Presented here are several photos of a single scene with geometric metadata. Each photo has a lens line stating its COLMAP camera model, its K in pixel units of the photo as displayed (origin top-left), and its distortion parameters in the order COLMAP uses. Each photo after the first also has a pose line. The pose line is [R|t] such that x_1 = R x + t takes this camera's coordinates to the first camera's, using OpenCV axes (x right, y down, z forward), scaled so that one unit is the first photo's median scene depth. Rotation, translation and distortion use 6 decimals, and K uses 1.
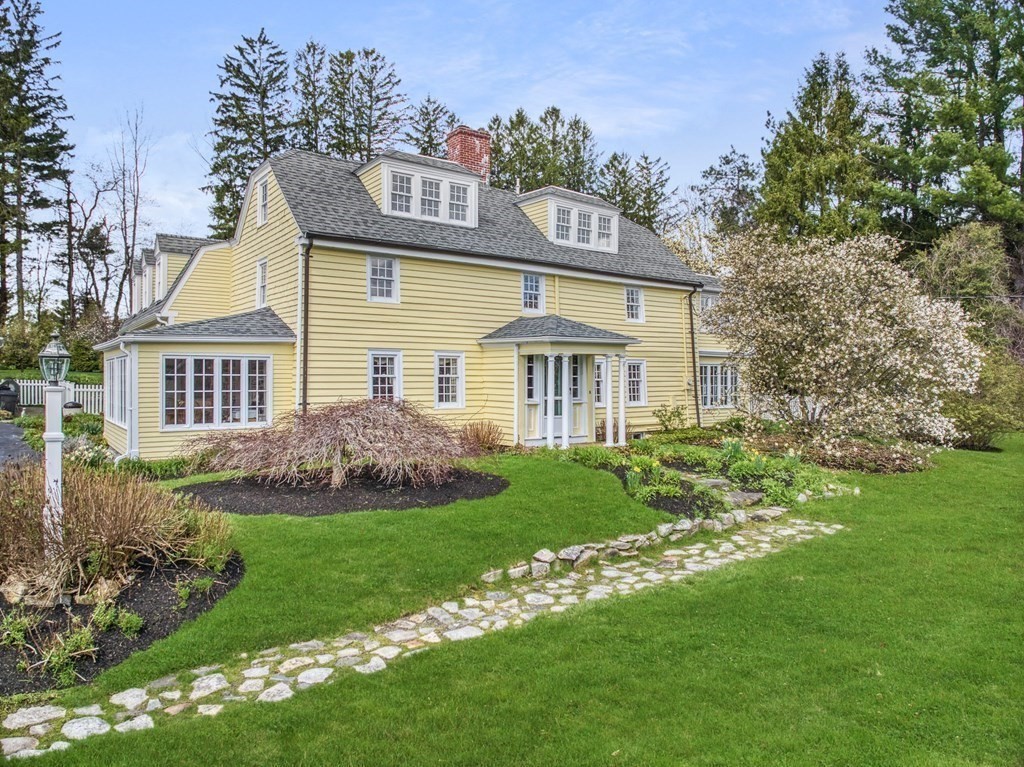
lens RADIAL K [[705.5, 0, 506.9], [0, 705.5, 387.6], [0, 0, 1]] dist [-0.010544, -0.009207]
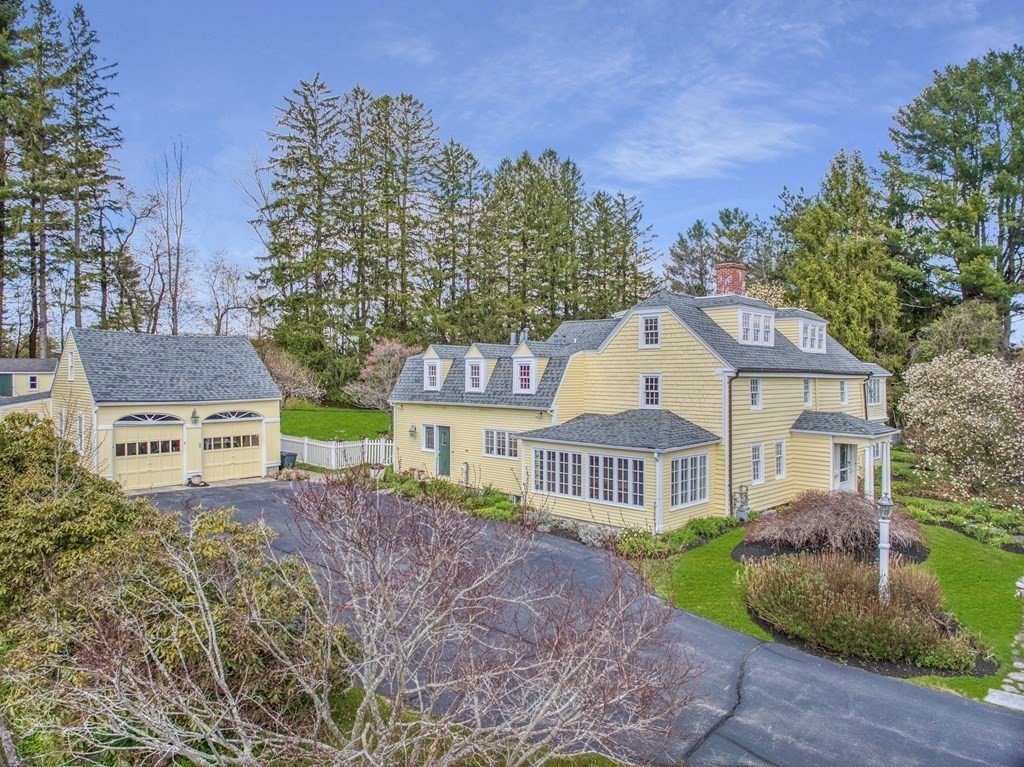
lens RADIAL K [[705.5, 0, 516.3], [0, 705.5, 382.3], [0, 0, 1]] dist [-0.010544, -0.009207]
pose [[0.986463, 0.003803, 0.163941, -0.208244], [-0.002526, 0.999965, -0.007994, -0.038218], [-0.163966, 0.007472, 0.986438, -0.077239]]
